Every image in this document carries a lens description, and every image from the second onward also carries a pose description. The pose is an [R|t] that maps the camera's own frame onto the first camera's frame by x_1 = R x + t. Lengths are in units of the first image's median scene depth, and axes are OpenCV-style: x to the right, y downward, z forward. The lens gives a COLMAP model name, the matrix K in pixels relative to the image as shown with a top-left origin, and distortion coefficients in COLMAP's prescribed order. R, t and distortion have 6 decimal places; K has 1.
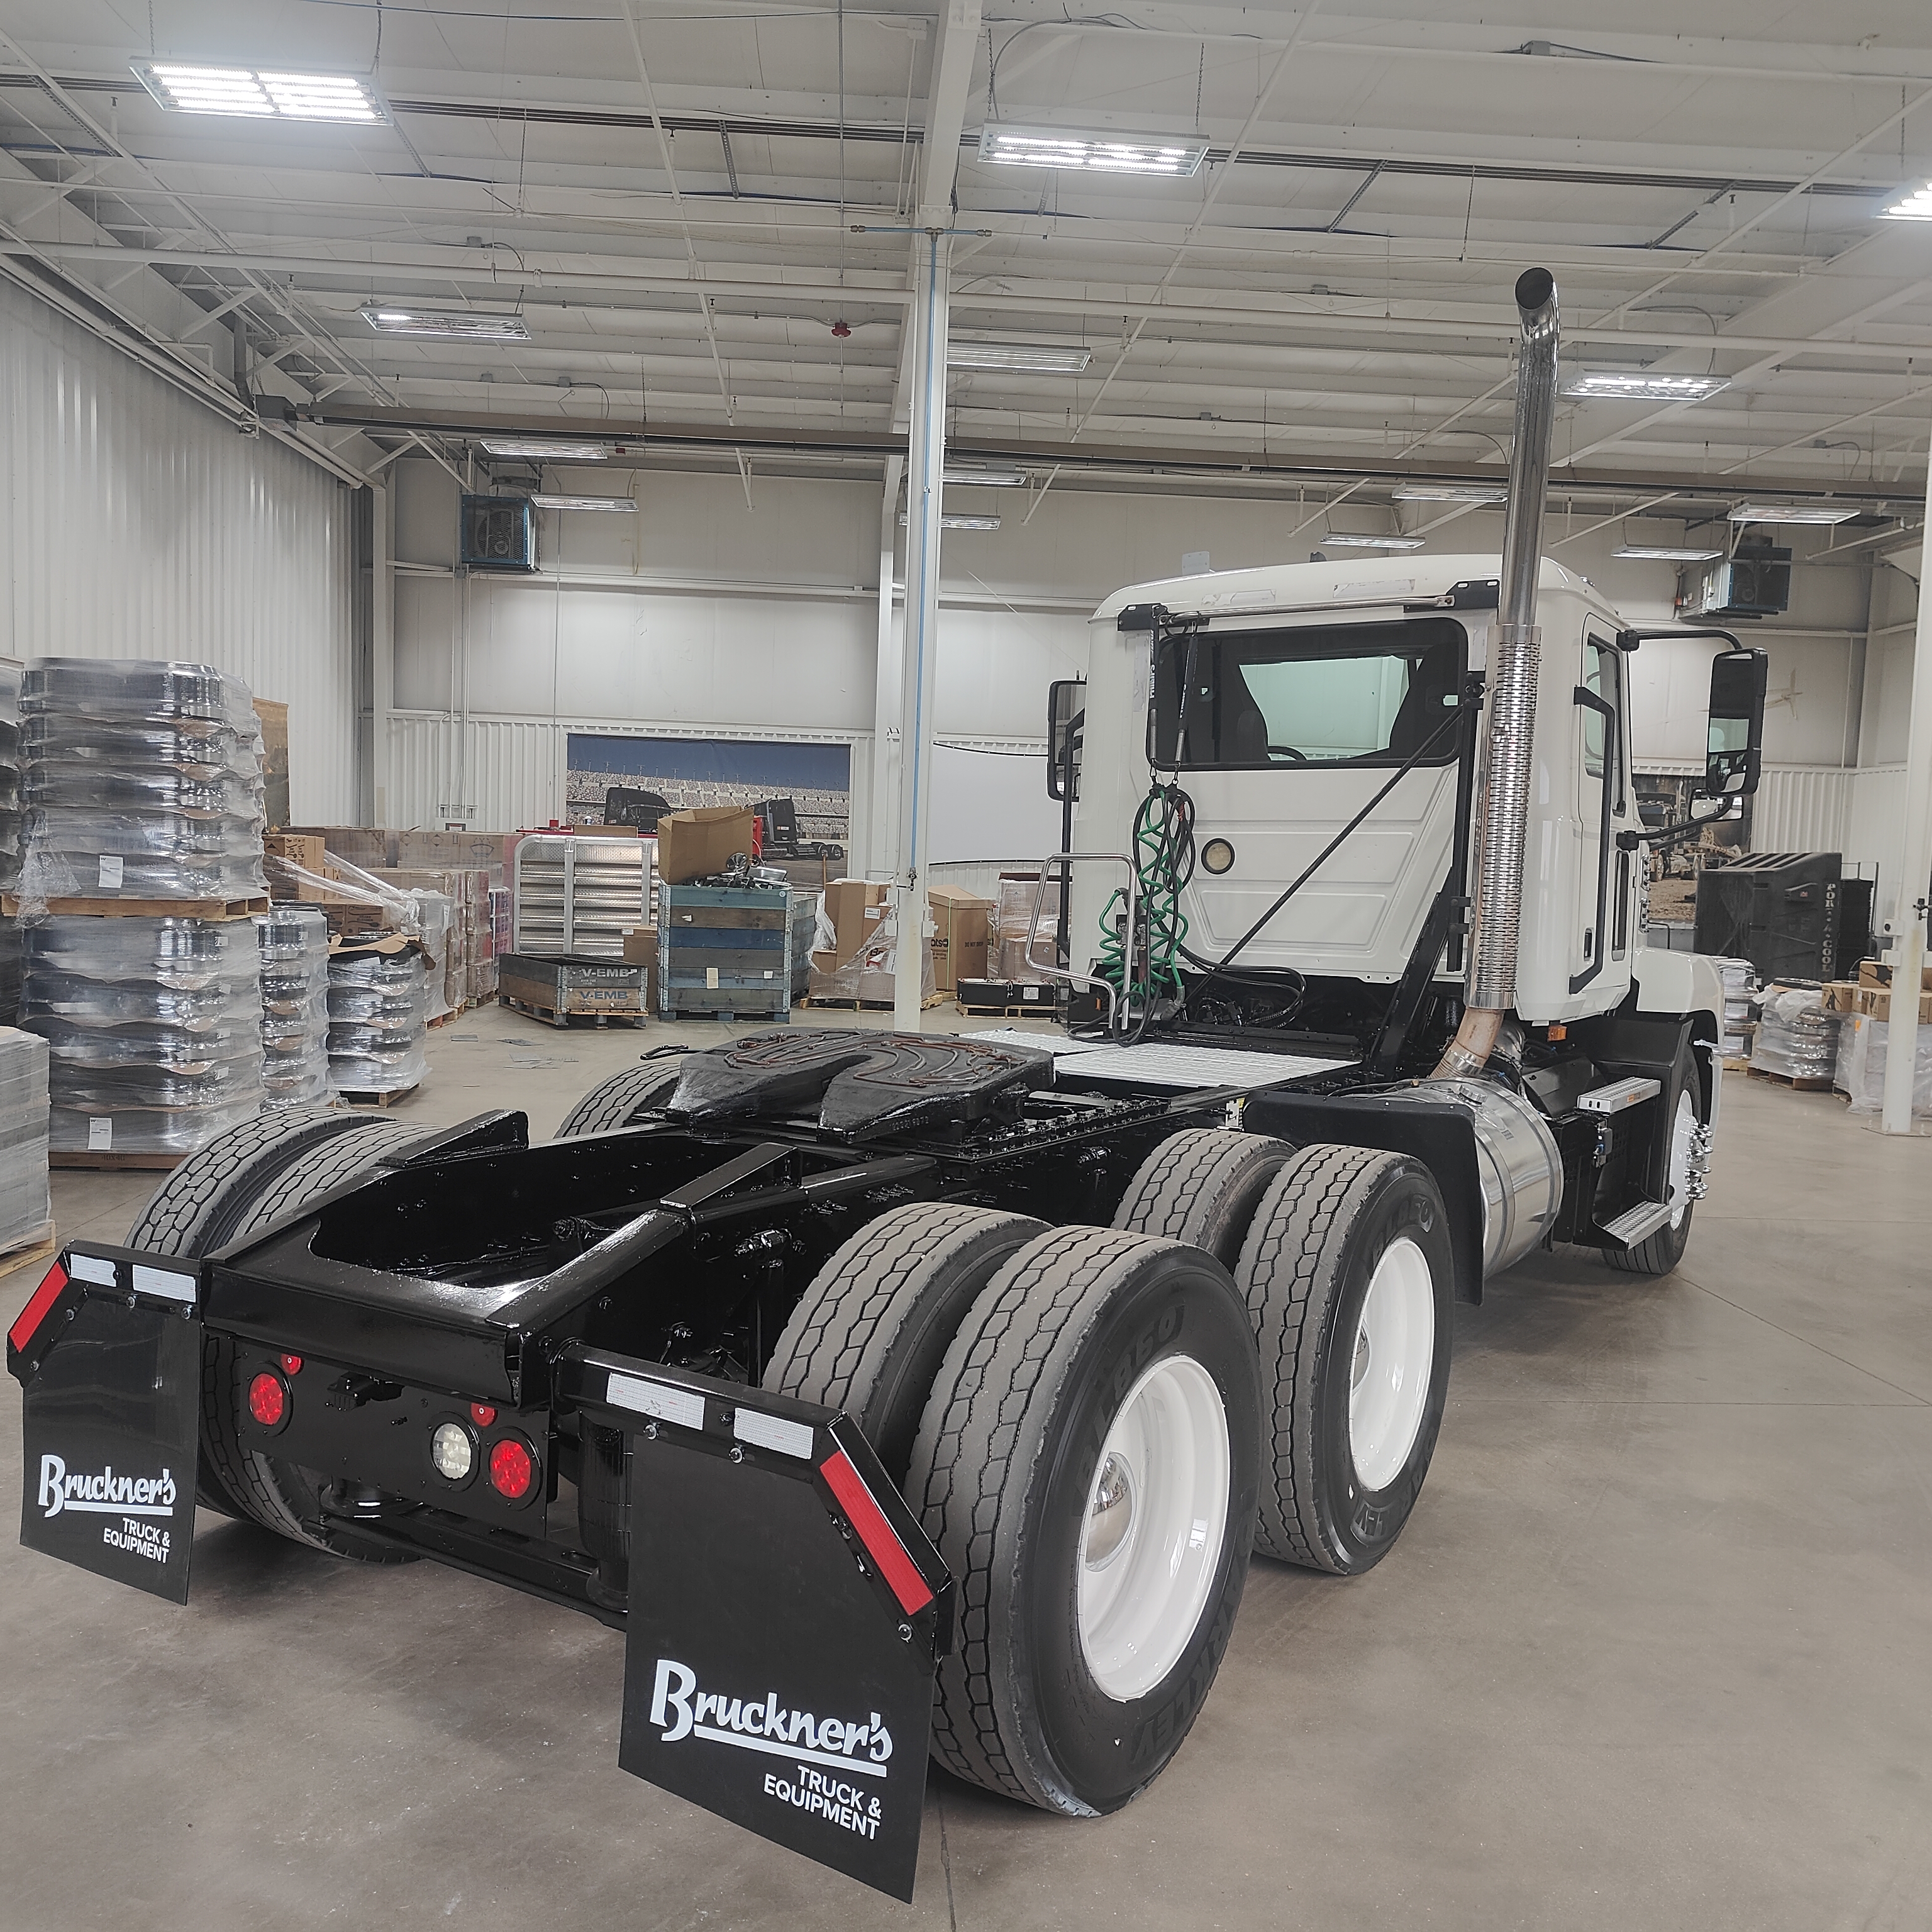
lens RADIAL K [[1806.6, 0, 957.6], [0, 1806.6, 986.1], [0, 0, 1]] dist [0.000151, 0.000000]
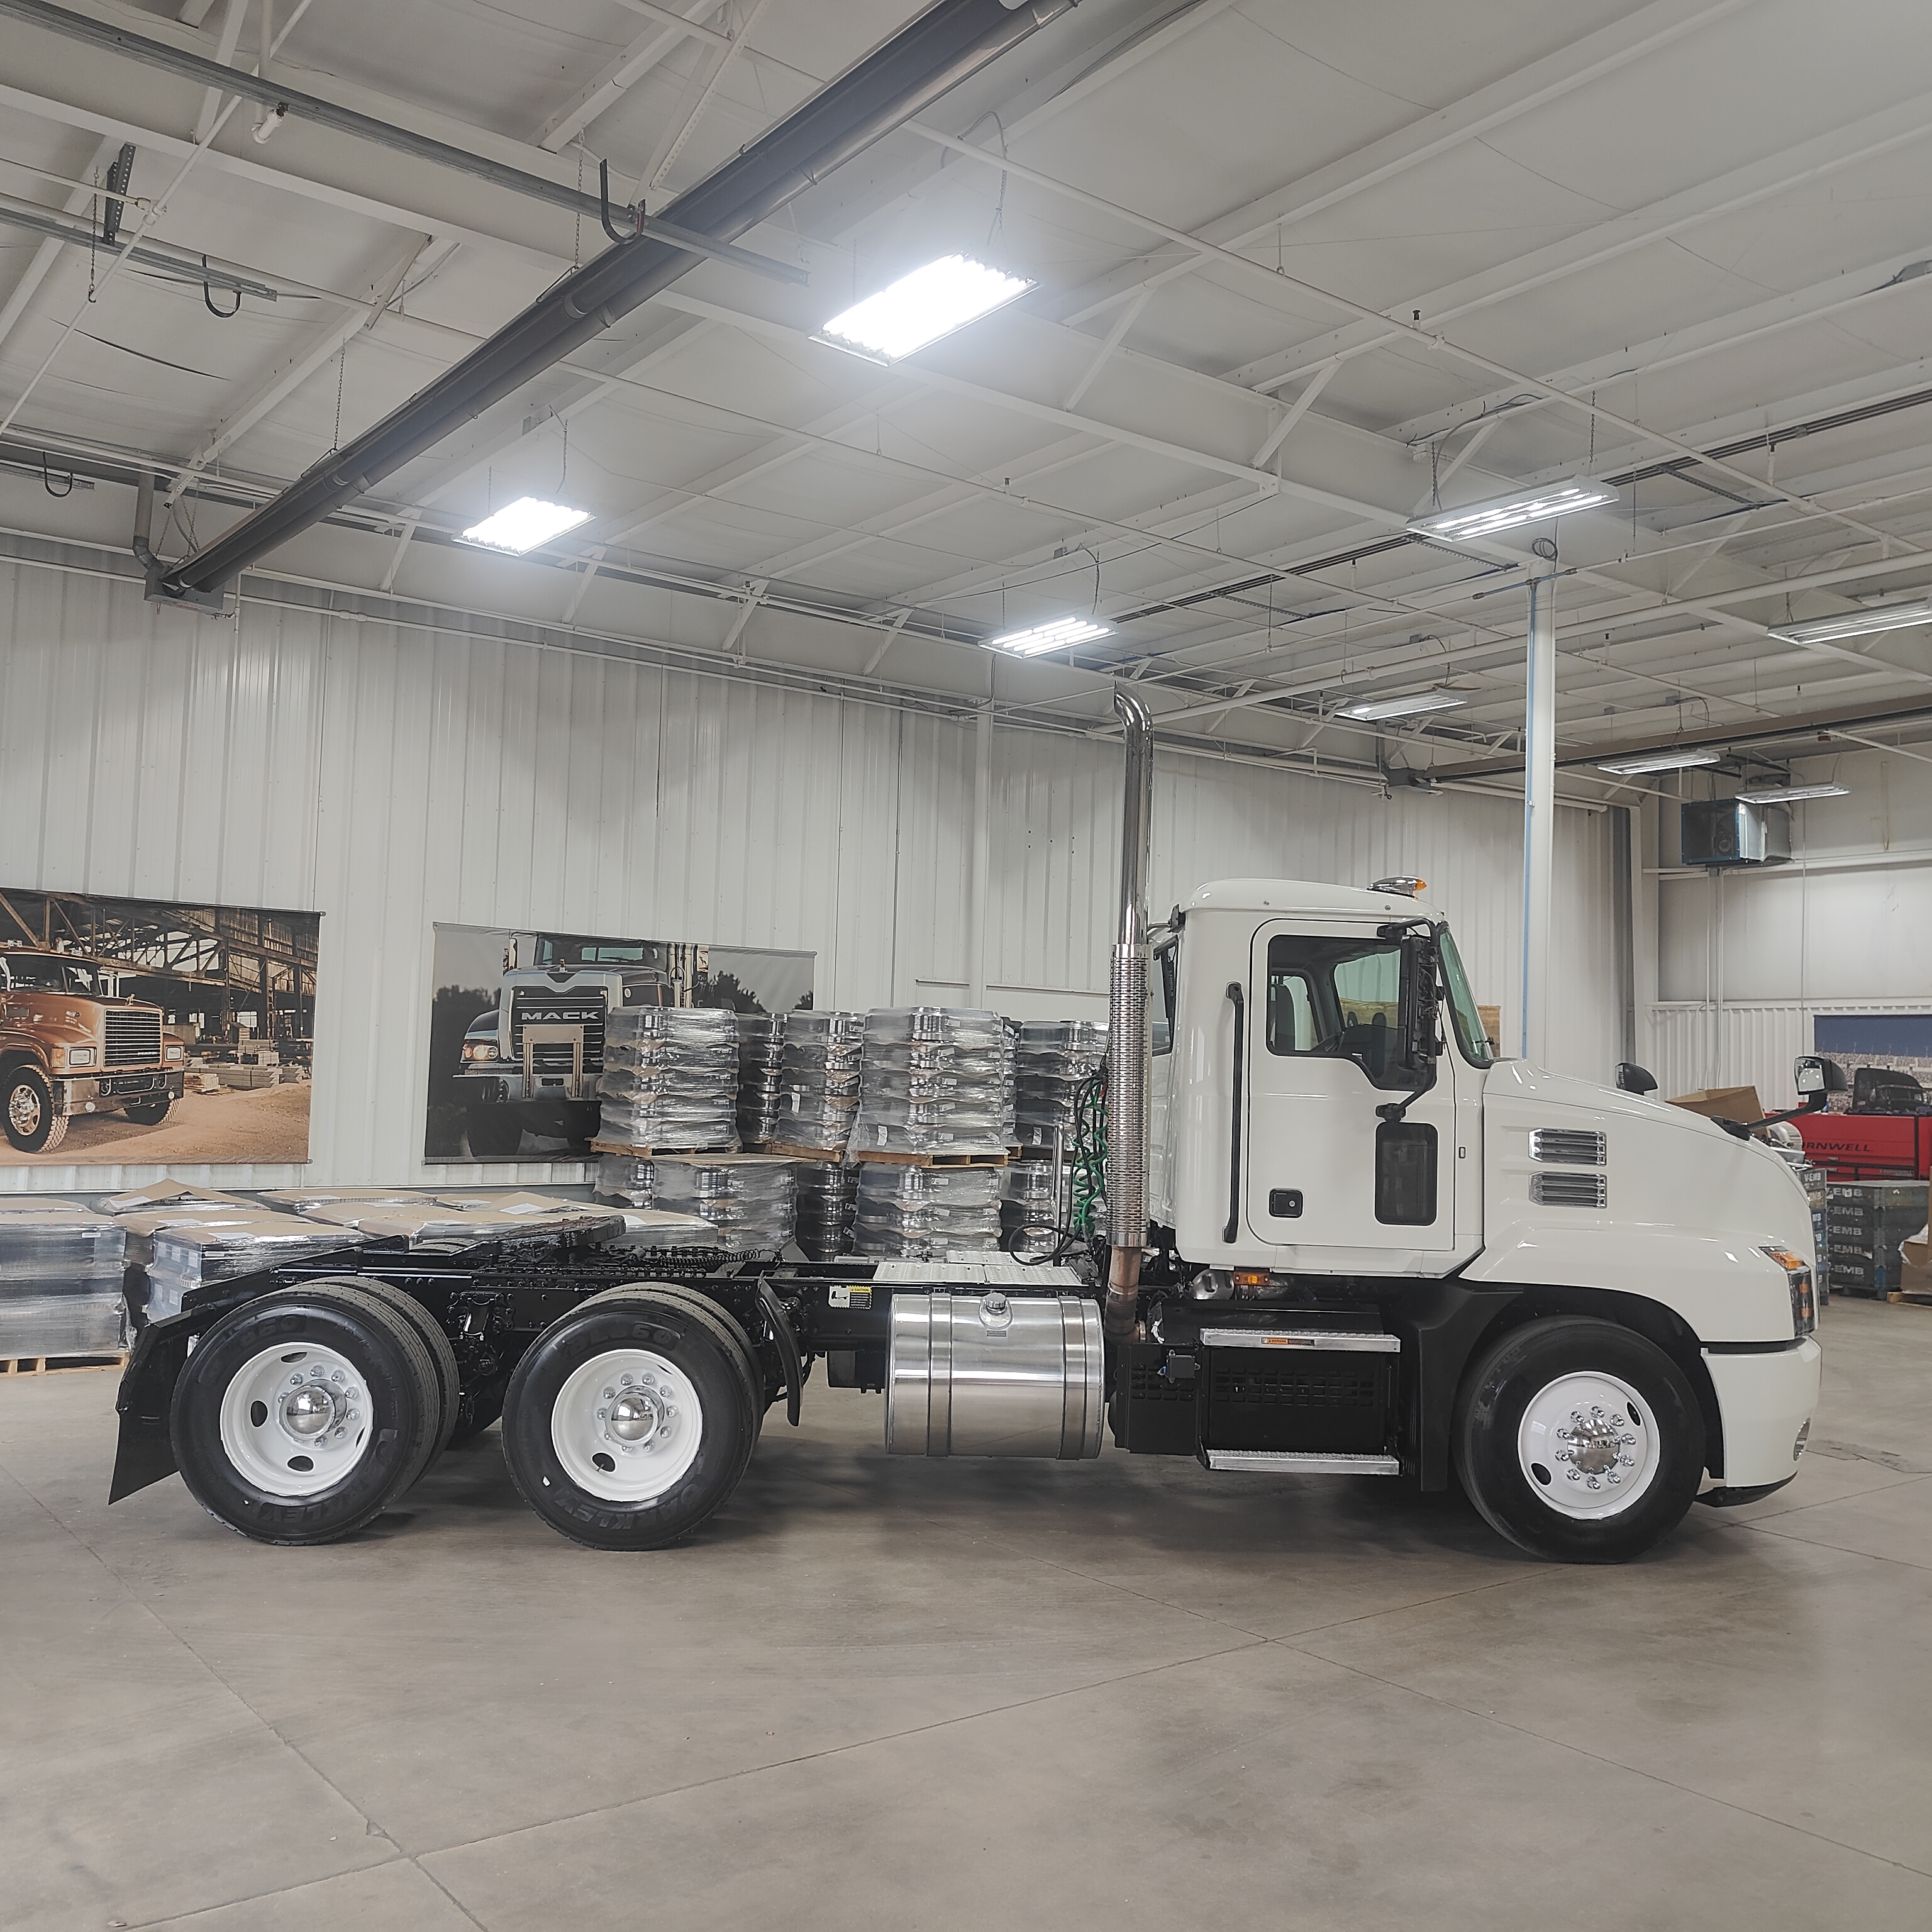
lens RADIAL K [[1806.6, 0, 956.9], [0, 1806.6, 957.3], [0, 0, 1]] dist [0.000151, 0.000000]
pose [[0.558486, -0.076735, -0.825957, 0.351123], [-0.067560, 0.988196, -0.137490, -0.001787], [0.826758, 0.132588, 0.546710, 0.054599]]
